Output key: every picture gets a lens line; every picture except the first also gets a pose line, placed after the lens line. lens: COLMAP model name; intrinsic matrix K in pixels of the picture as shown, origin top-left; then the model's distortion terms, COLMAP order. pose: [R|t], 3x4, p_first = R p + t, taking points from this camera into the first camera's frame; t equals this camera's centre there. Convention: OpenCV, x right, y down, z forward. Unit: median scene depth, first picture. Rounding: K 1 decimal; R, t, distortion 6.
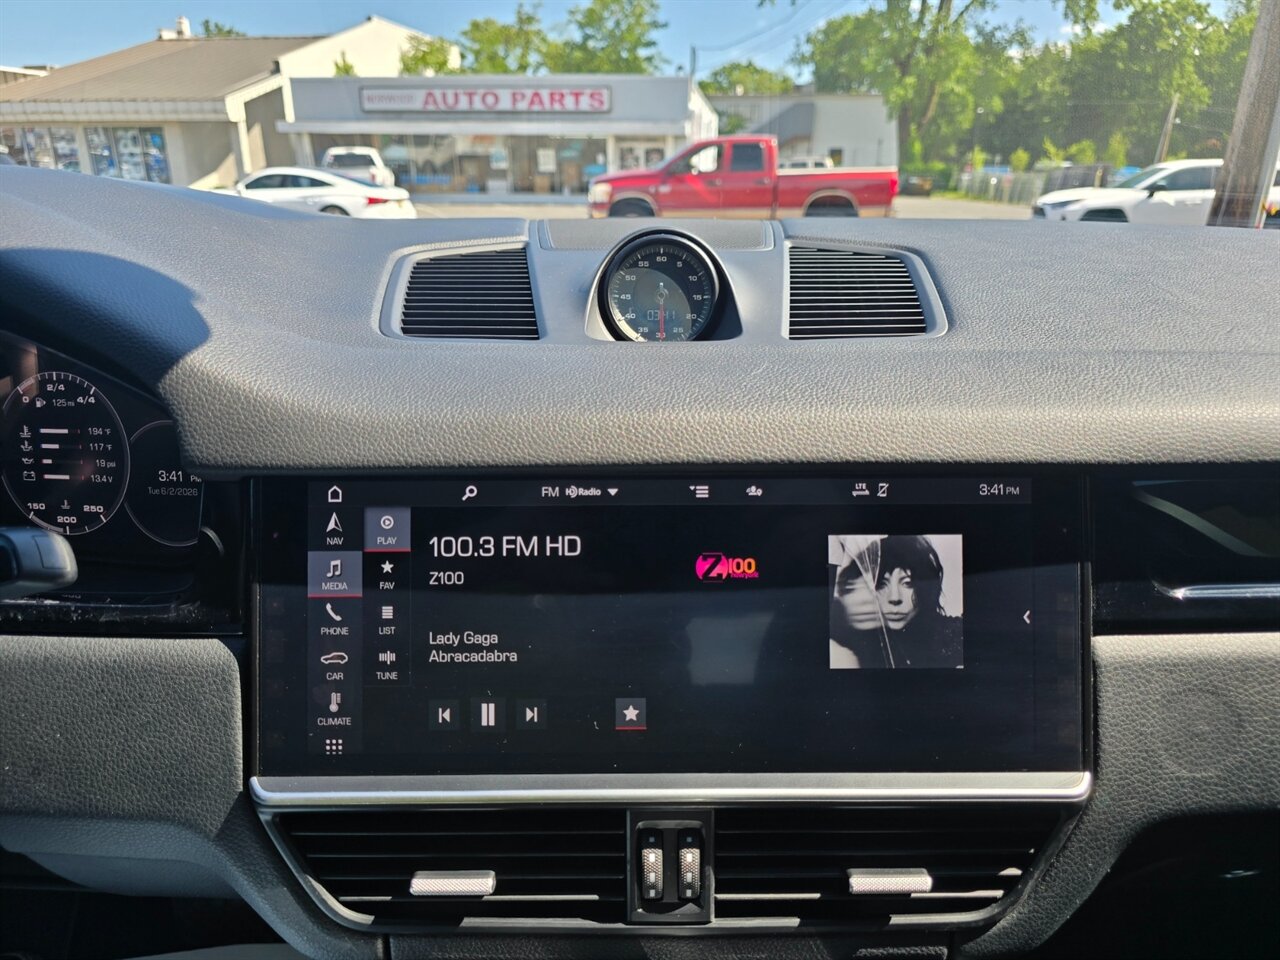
lens RADIAL K [[882.2, 0, 634.7], [0, 882.2, 477.8], [0, 0, 1]] dist [0.021554, -0.017386]
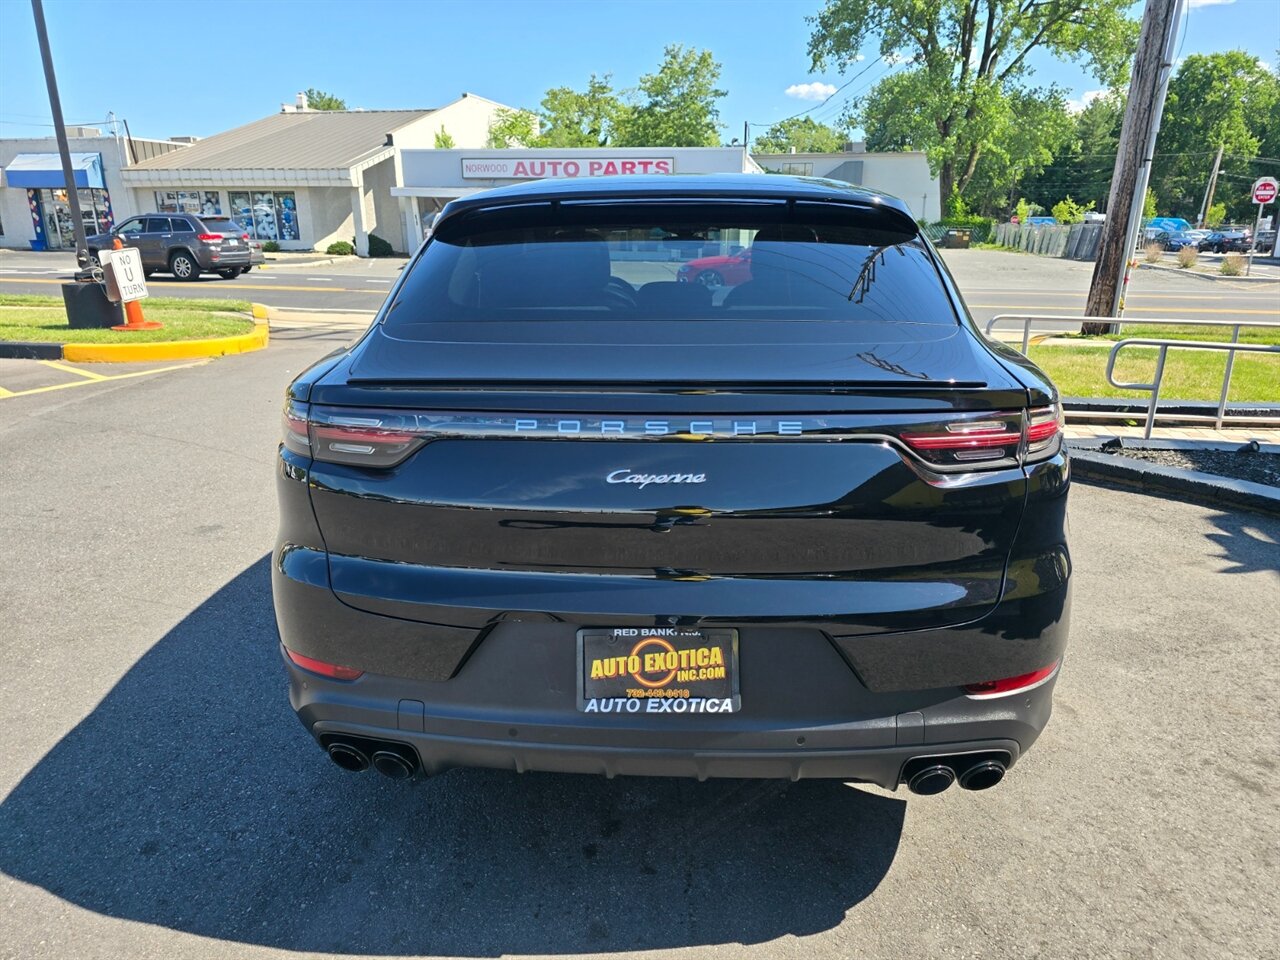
lens RADIAL K [[857.8, 0, 647.7], [0, 857.8, 503.7], [0, 0, 1]] dist [0.063681, -0.051886]
pose [[0.998511, 0.012724, -0.053041, 0.003398], [-0.013737, 0.999729, -0.018778, 0.028203], [0.052788, 0.019479, 0.998416, -0.098478]]
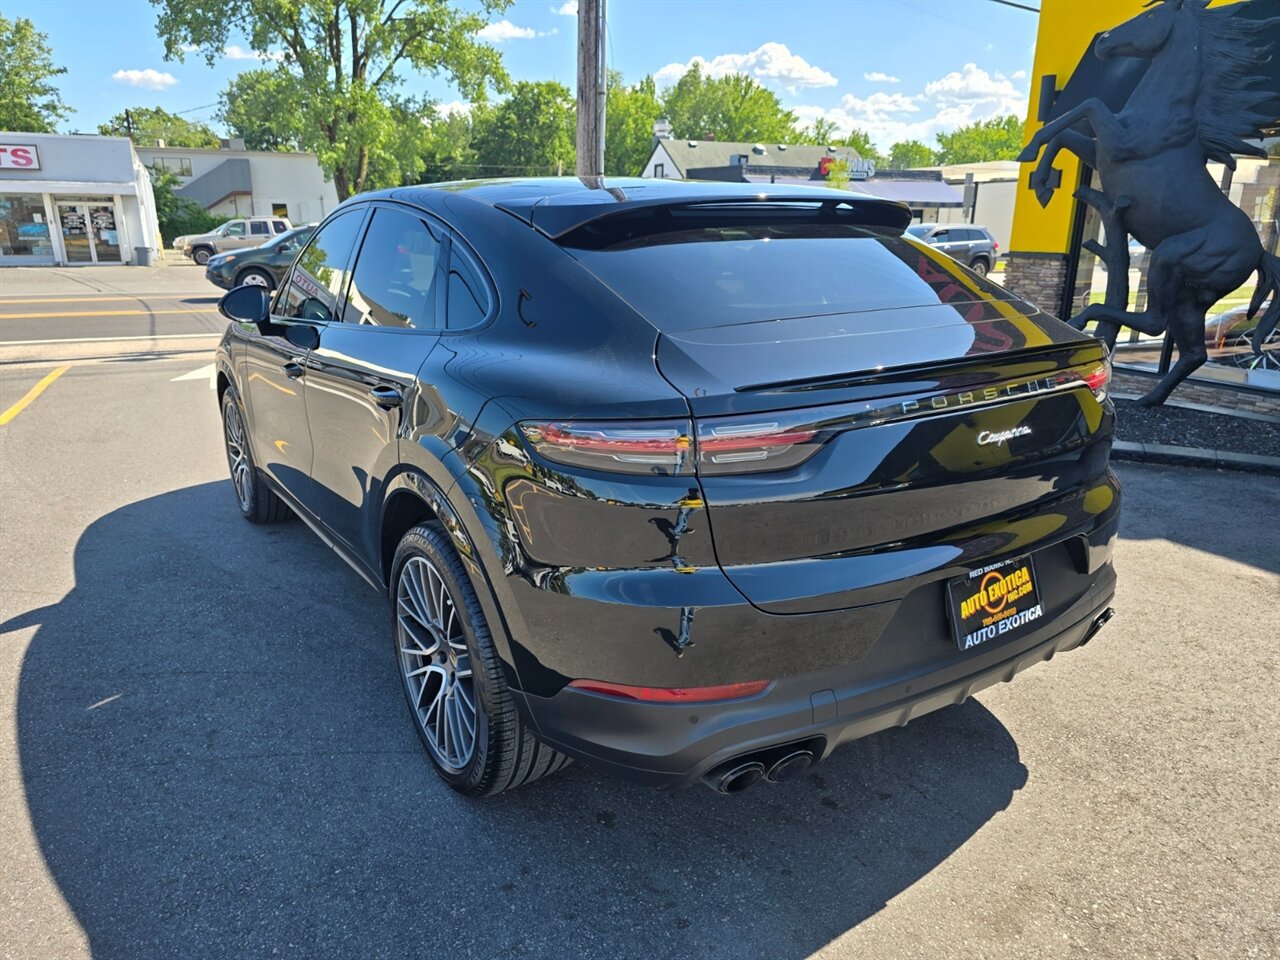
lens RADIAL K [[874.5, 0, 626.3], [0, 874.5, 502.5], [0, 0, 1]] dist [0.019425, -0.016826]
pose [[0.837491, -0.170791, 0.519076, -0.037650], [0.183366, 0.982661, 0.027476, 0.025080], [-0.514768, 0.072170, 0.854286, -0.090002]]
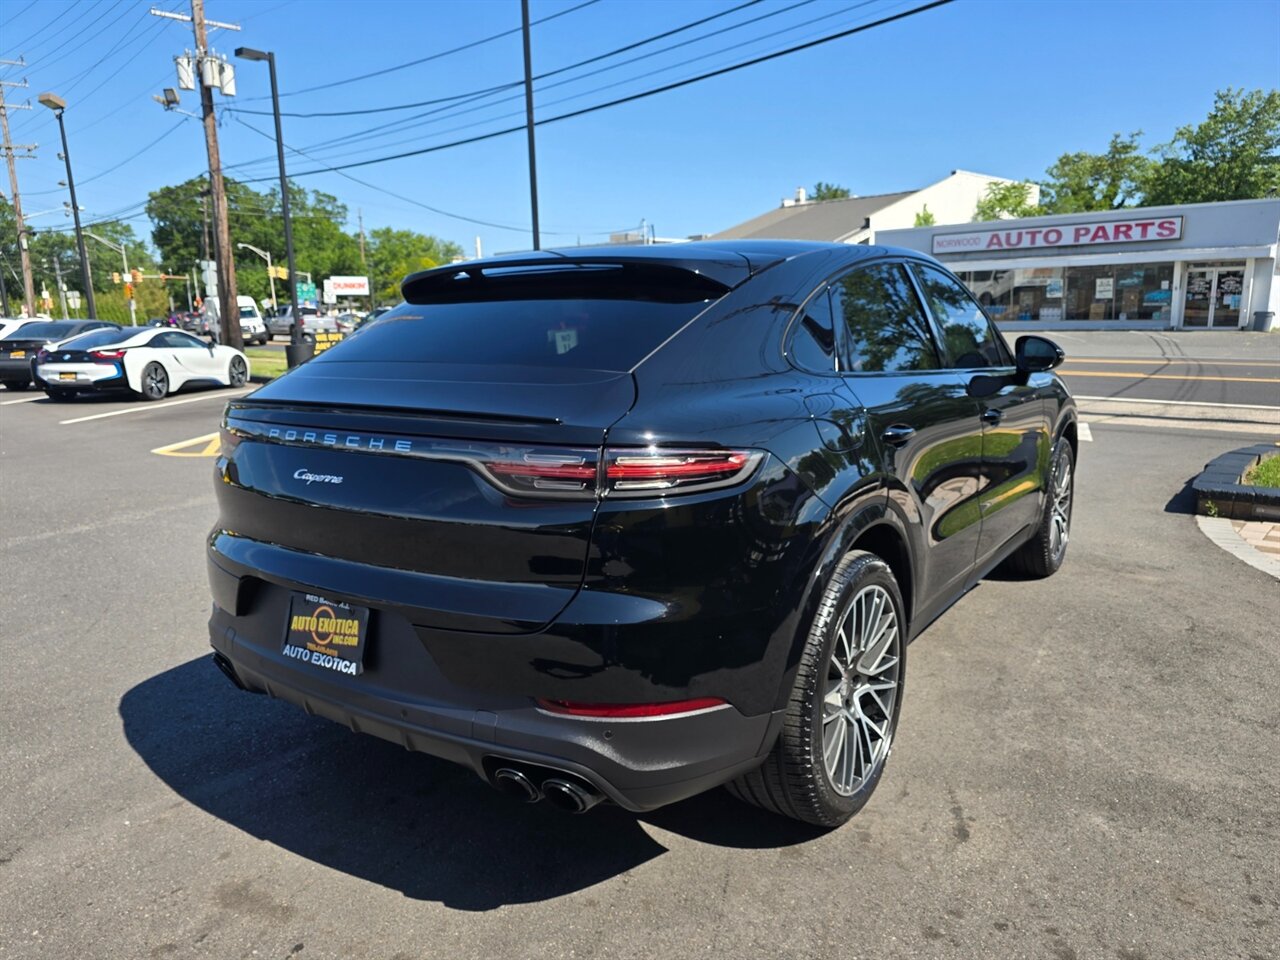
lens RADIAL K [[874.5, 0, 626.3], [0, 874.5, 502.5], [0, 0, 1]] dist [0.019425, -0.016826]
pose [[0.814097, 0.099971, -0.572059, 0.043158], [-0.160568, 0.985418, -0.056296, 0.027789], [0.558089, 0.137685, 0.818278, -0.091965]]
